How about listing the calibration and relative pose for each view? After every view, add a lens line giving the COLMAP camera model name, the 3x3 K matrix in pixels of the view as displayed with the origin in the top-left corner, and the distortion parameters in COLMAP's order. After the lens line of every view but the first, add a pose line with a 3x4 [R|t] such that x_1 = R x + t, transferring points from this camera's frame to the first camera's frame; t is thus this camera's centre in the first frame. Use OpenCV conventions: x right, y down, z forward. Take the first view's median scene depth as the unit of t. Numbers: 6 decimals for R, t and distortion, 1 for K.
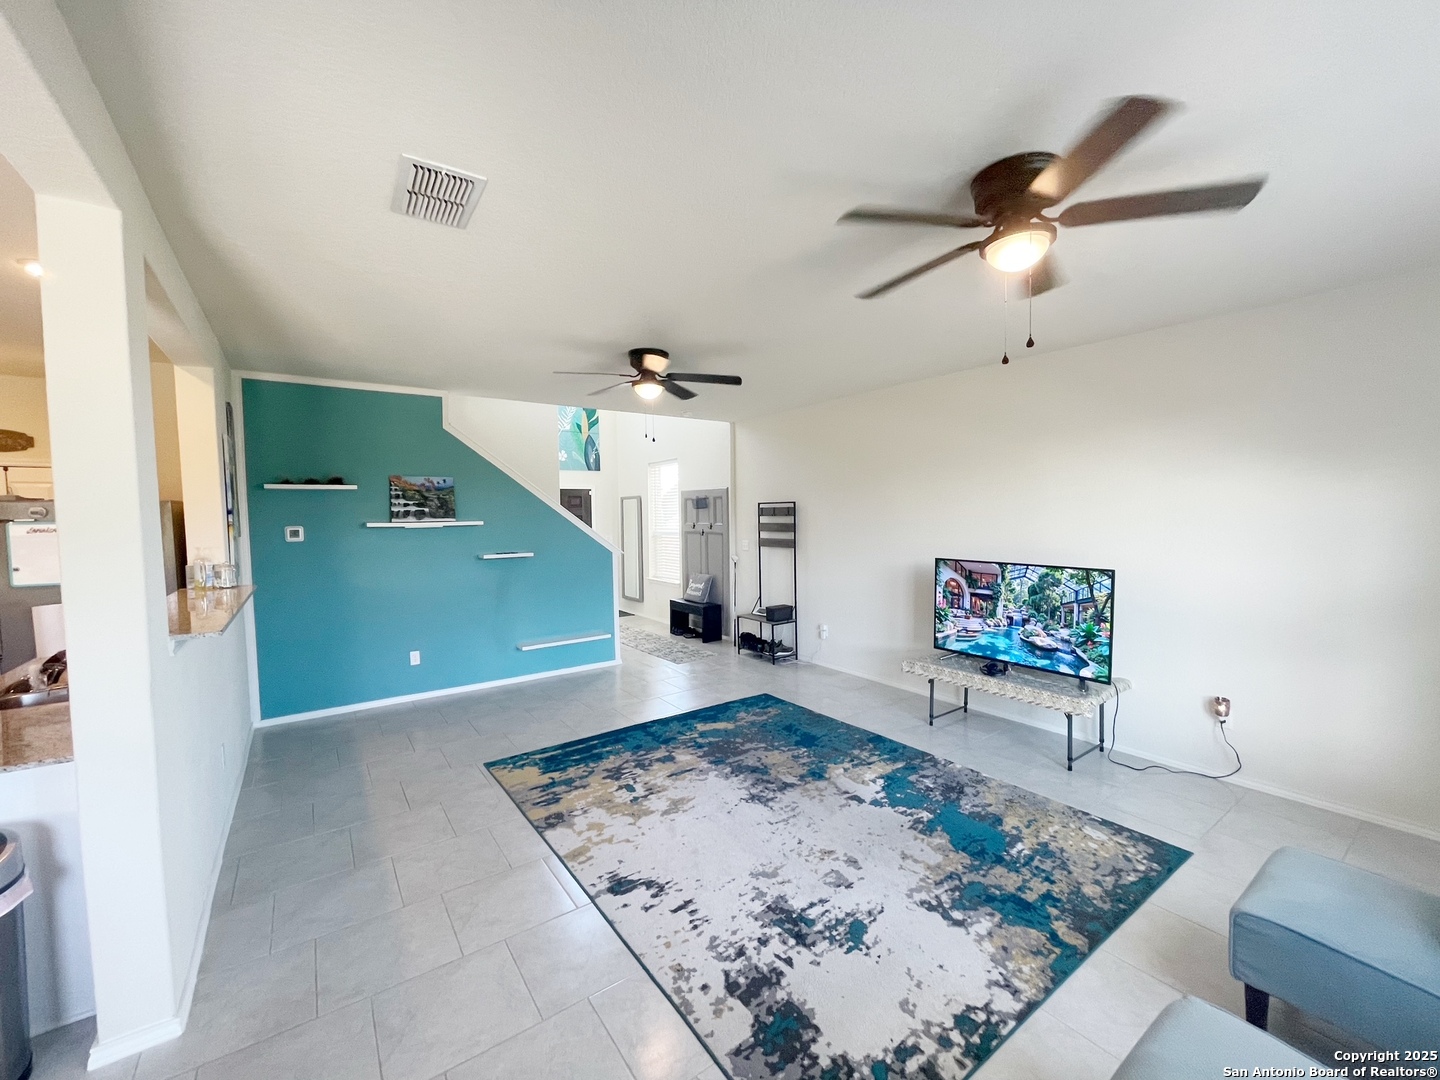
lens RADIAL K [[586.0, 0, 715.4], [0, 586.0, 544.5], [0, 0, 1]] dist [-0.002771, 0.000944]
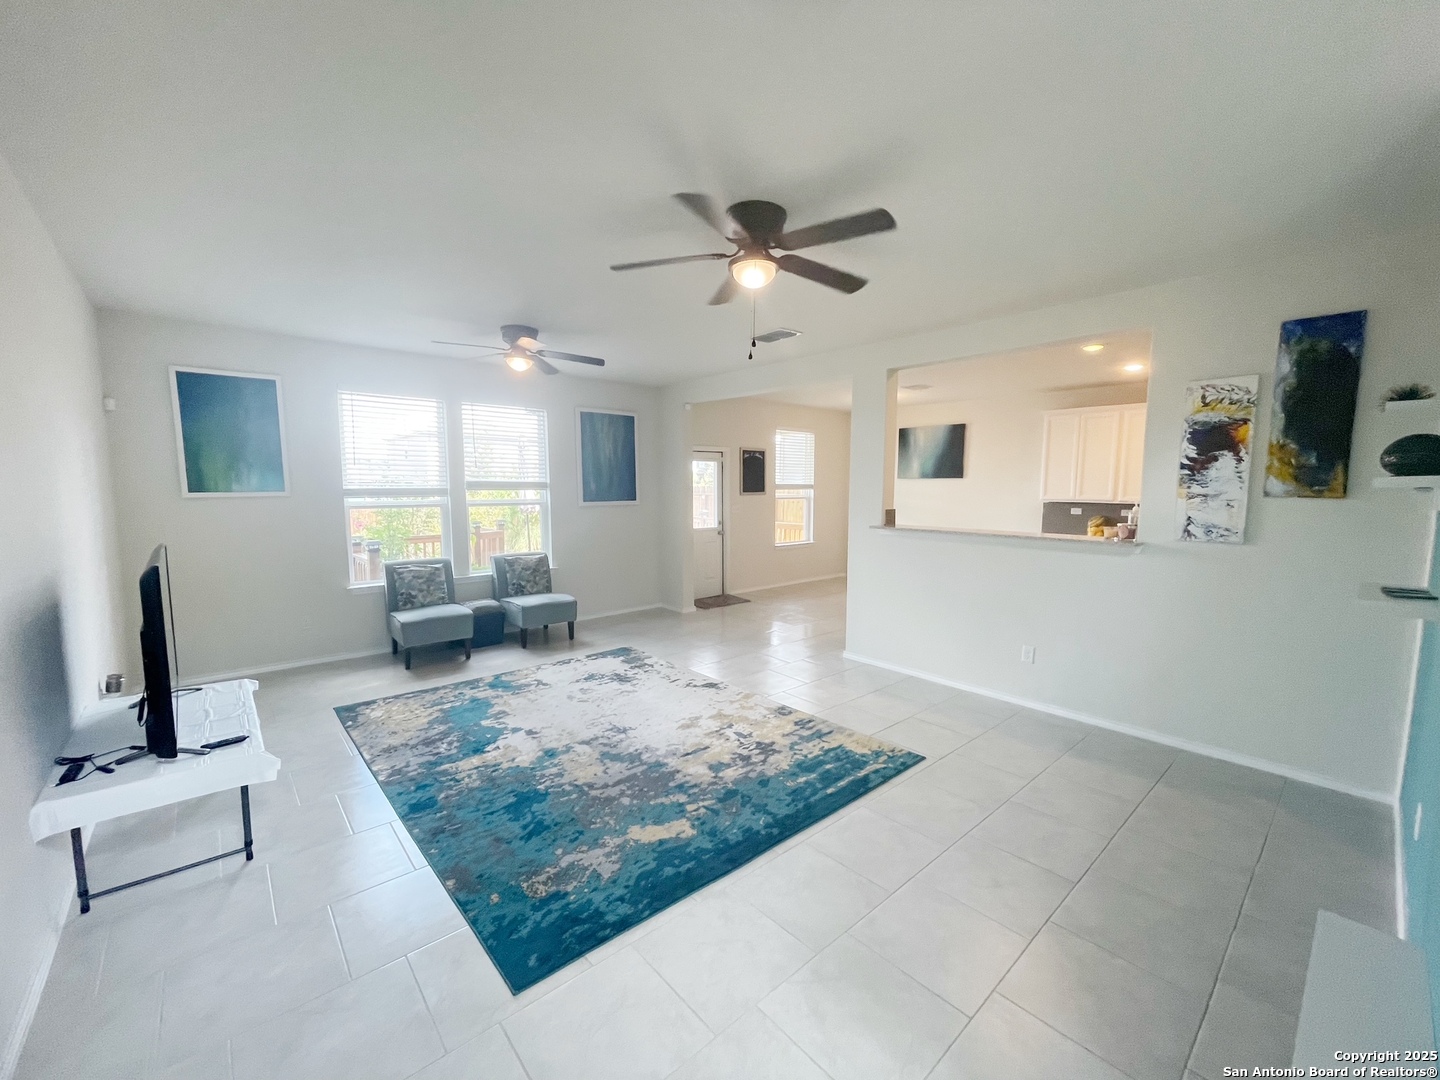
lens RADIAL K [[586.0, 0, 716.1], [0, 586.0, 542.3], [0, 0, 1]] dist [-0.002771, 0.000944]
pose [[-0.994460, 0.019031, -0.103377, -0.000724], [0.003491, 0.988911, 0.148466, -0.081074], [0.105056, 0.147283, -0.983499, 1.942043]]
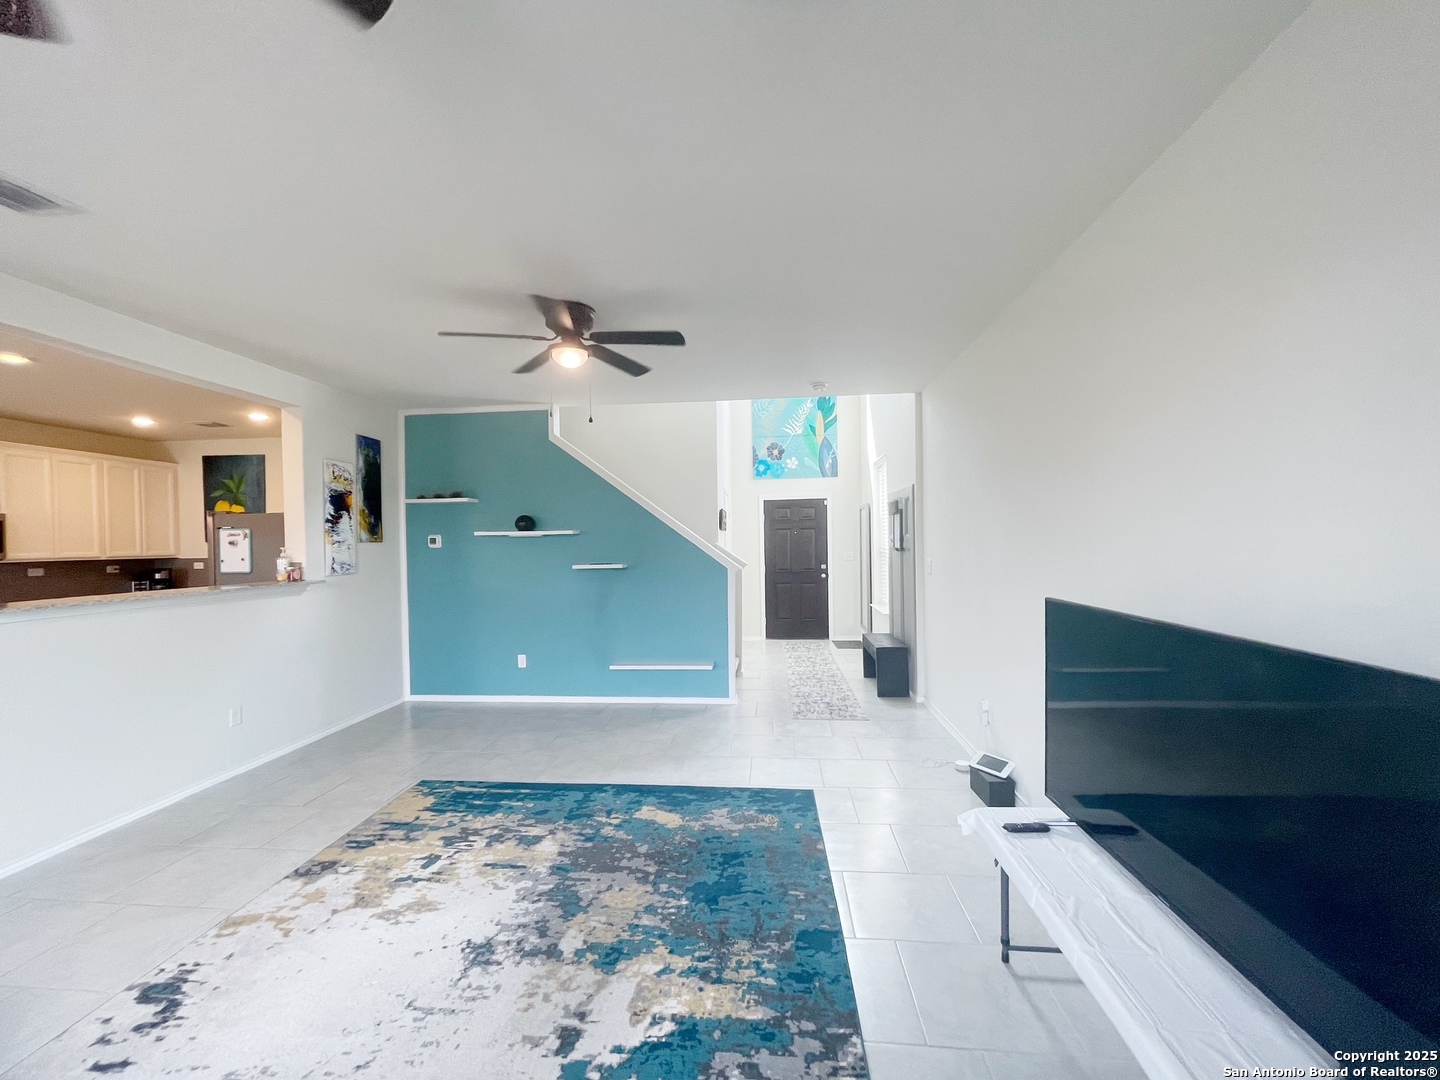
lens RADIAL K [[586.0, 0, 713.5], [0, 586.0, 545.5], [0, 0, 1]] dist [-0.002771, 0.000944]
pose [[0.756874, 0.007890, -0.653514, 0.633779], [-0.029539, 0.999318, -0.022146, -0.000056], [0.652893, 0.036065, 0.756591, 0.628873]]
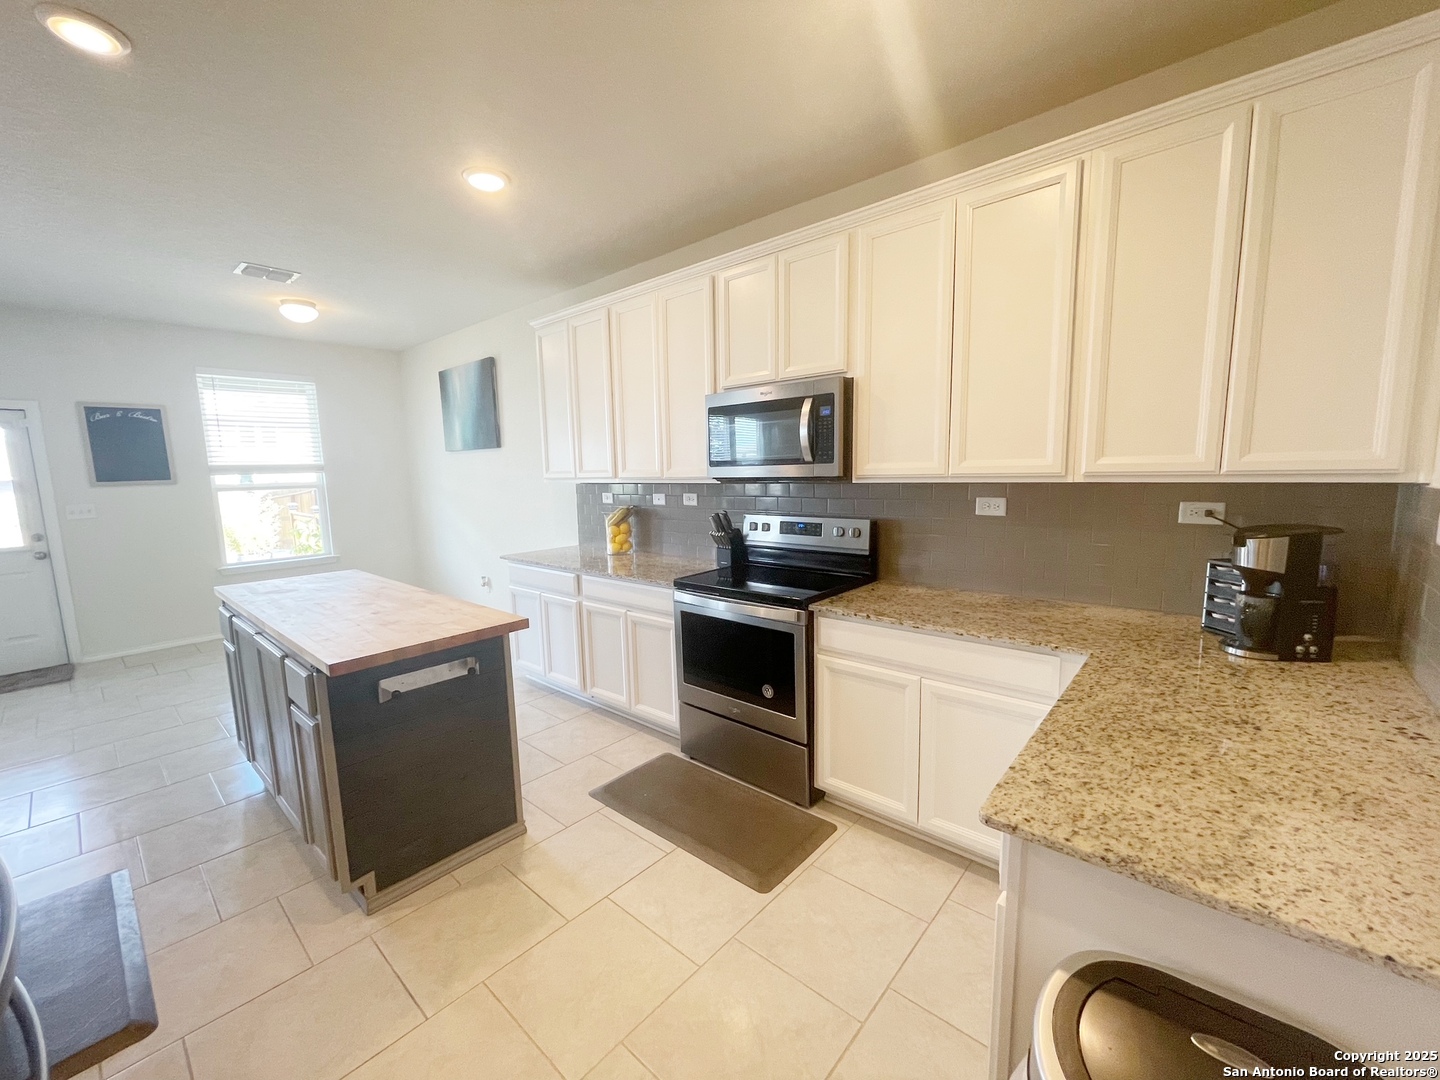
lens RADIAL K [[586.0, 0, 717.8], [0, 586.0, 543.0], [0, 0, 1]] dist [-0.002771, 0.000944]
pose [[-0.974650, 0.063980, -0.214391, -1.437207], [0.025483, 0.983750, 0.177728, 0.006080], [0.222278, 0.167760, -0.960442, 1.235637]]
